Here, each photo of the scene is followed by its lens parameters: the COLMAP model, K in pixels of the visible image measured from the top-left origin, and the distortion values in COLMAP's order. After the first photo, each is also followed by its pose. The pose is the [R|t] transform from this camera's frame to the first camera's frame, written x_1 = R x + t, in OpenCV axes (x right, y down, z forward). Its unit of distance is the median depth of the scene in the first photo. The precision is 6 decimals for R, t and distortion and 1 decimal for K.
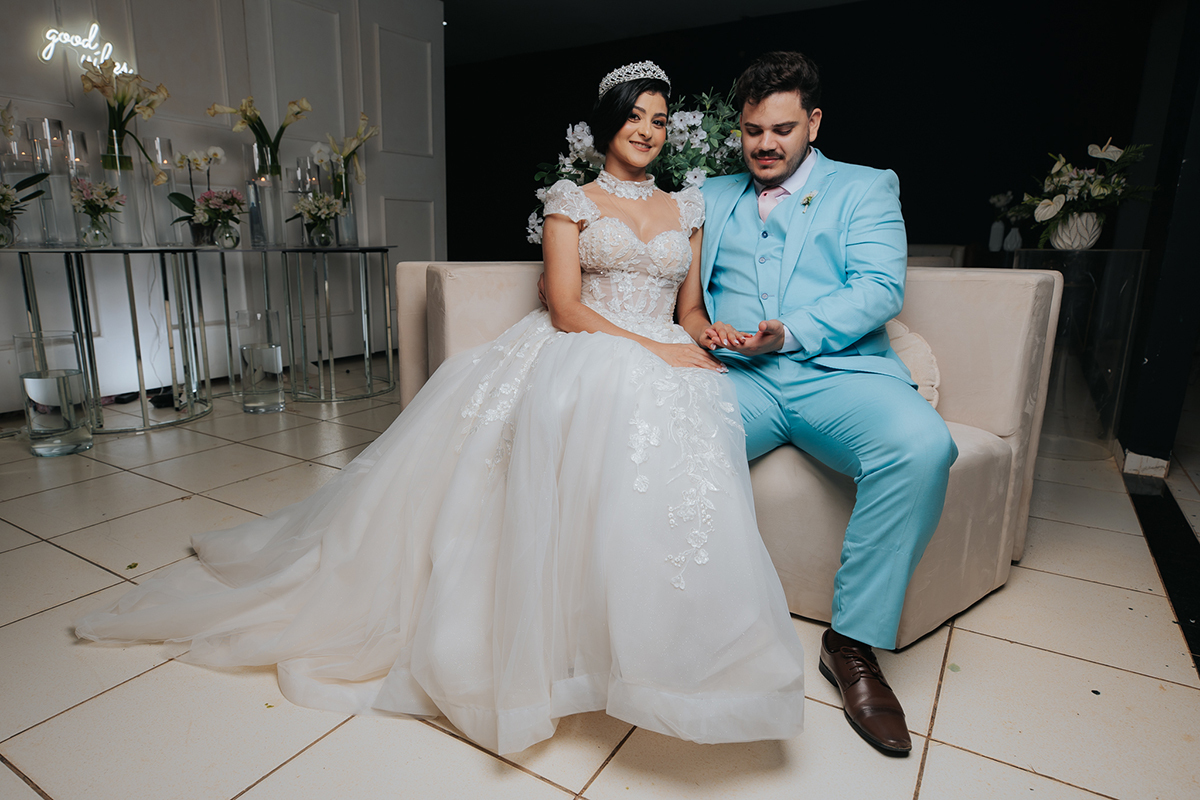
lens RADIAL K [[698.1, 0, 593.0], [0, 698.1, 409.0], [0, 0, 1]] dist [0.001693, 0.002676]
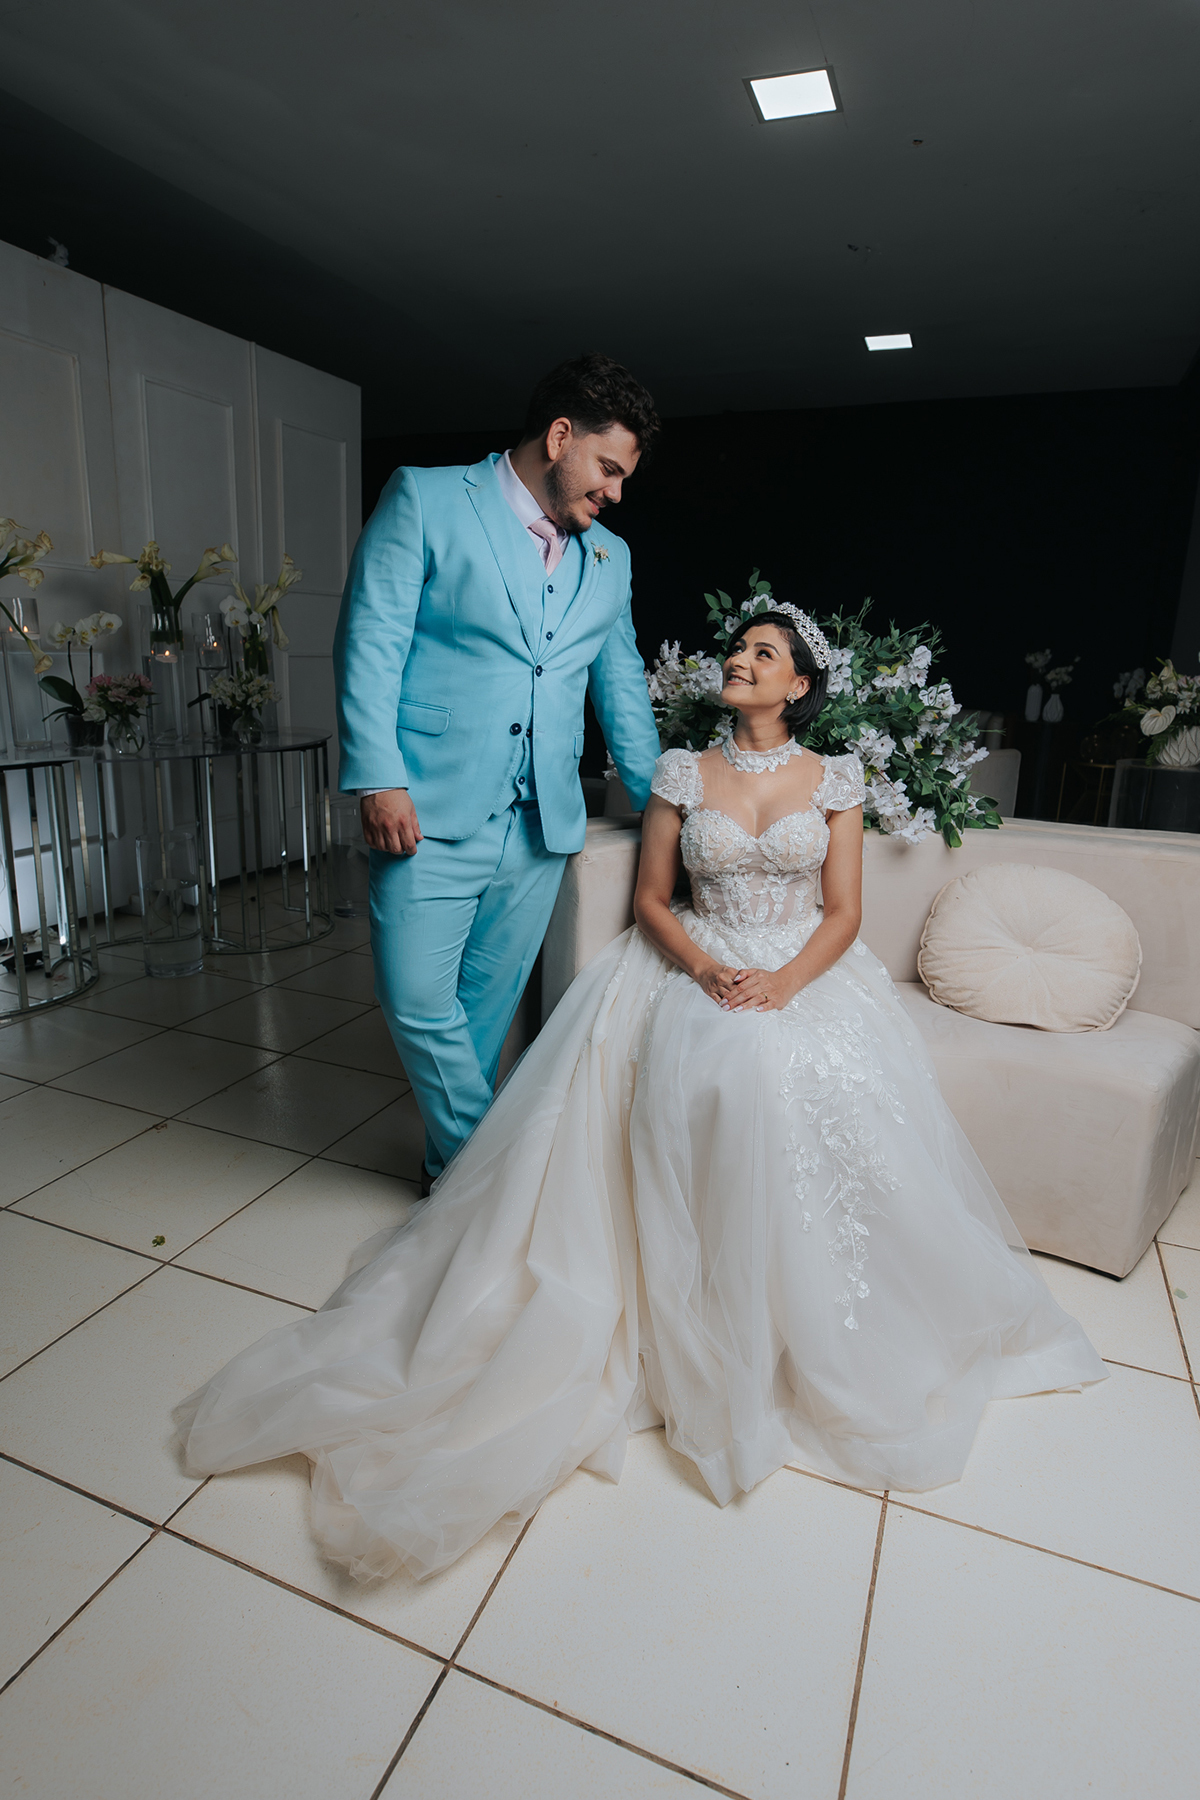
lens RADIAL K [[957.1, 0, 605.8], [0, 957.1, 882.8], [0, 0, 1]] dist [0.007693, -0.000074]
pose [[0.985313, -0.021749, 0.169365, -0.209997], [0.020450, 0.999747, 0.009410, -0.097115], [-0.169526, -0.005808, 0.985509, -0.060744]]
